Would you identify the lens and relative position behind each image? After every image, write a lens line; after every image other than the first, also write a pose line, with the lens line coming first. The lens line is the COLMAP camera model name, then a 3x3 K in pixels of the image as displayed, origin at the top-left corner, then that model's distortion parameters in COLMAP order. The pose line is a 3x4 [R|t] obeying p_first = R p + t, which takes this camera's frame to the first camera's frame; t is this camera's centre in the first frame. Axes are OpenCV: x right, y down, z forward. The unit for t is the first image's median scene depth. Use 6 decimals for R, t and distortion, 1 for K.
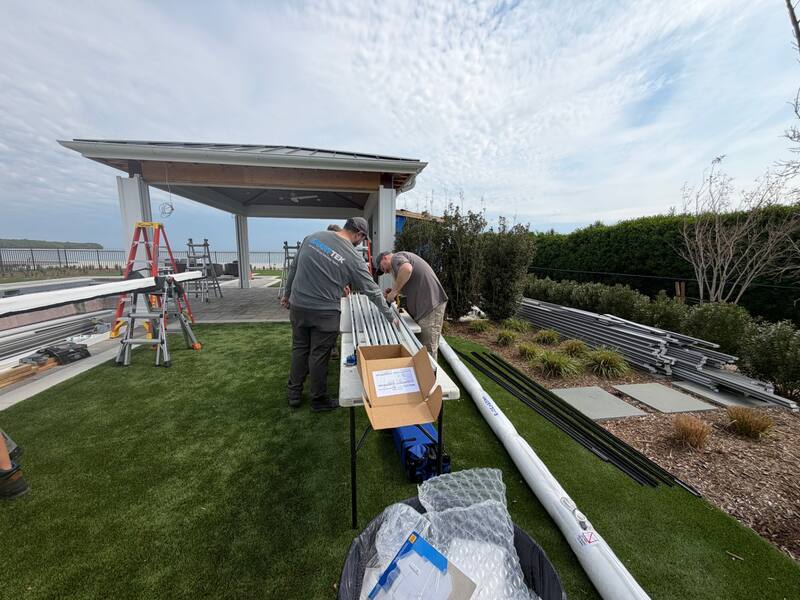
lens RADIAL K [[318.1, 0, 400.7], [0, 318.1, 303.5], [0, 0, 1]] dist [-0.000731, 0.000586]
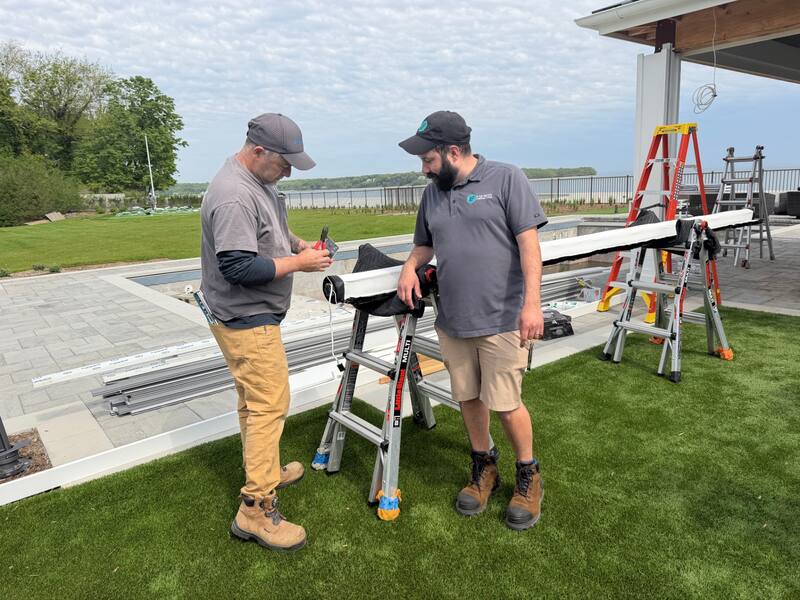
lens RADIAL K [[561.7, 0, 399.9], [0, 561.7, 301.9], [0, 0, 1]] dist [0.021427, -0.023936]
pose [[0.478025, 0.145146, -0.866271, -0.100865], [-0.085998, 0.989247, 0.118296, -0.013892], [0.874126, 0.017949, 0.485367, 0.072287]]
